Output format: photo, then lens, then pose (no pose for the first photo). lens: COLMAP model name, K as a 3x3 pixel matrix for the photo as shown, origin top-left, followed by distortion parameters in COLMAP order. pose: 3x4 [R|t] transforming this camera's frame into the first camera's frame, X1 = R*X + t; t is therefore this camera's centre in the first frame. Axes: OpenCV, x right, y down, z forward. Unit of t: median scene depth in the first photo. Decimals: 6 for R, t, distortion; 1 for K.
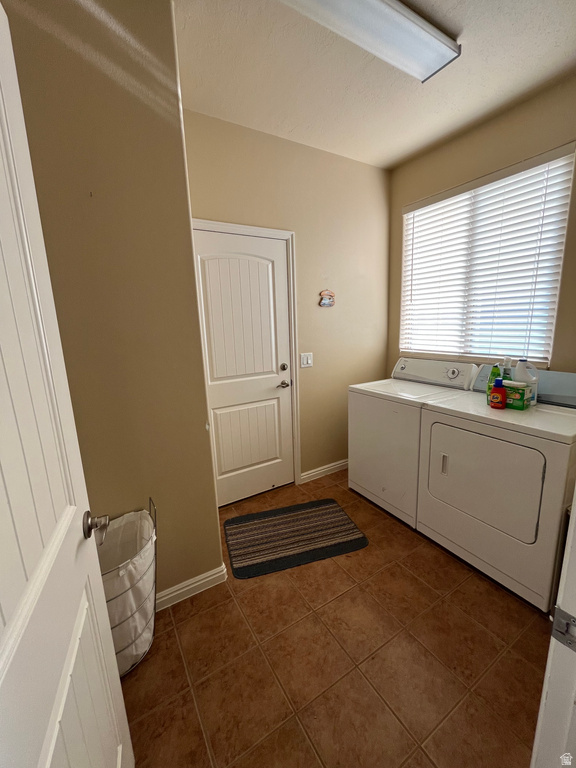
lens RADIAL K [[313.0, 0, 285.7], [0, 313.0, 383.3], [0, 0, 1]] dist [-0.000073, -0.000683]
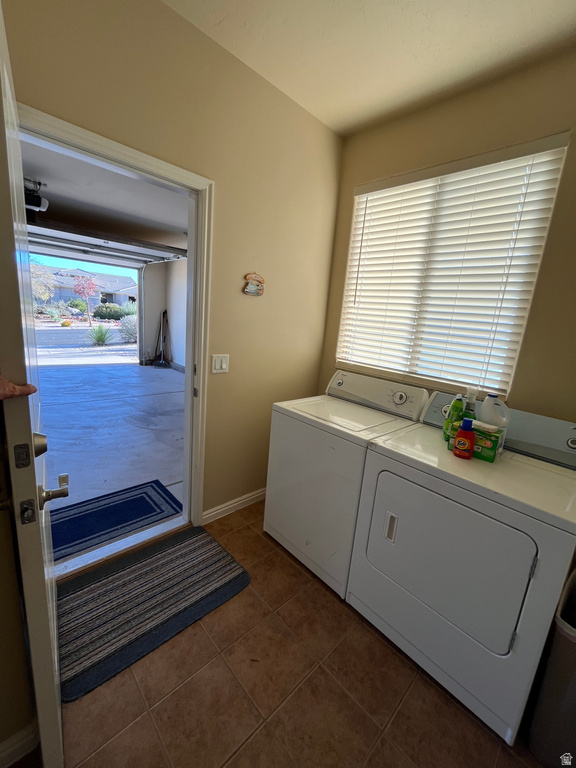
lens RADIAL K [[313.0, 0, 289.1], [0, 313.0, 384.1], [0, 0, 1]] dist [-0.000073, -0.000683]
pose [[0.966840, 0.070545, 0.245446, 0.050749], [-0.076296, 0.996987, 0.013992, -0.054374], [-0.243719, -0.032255, 0.969309, 0.267455]]
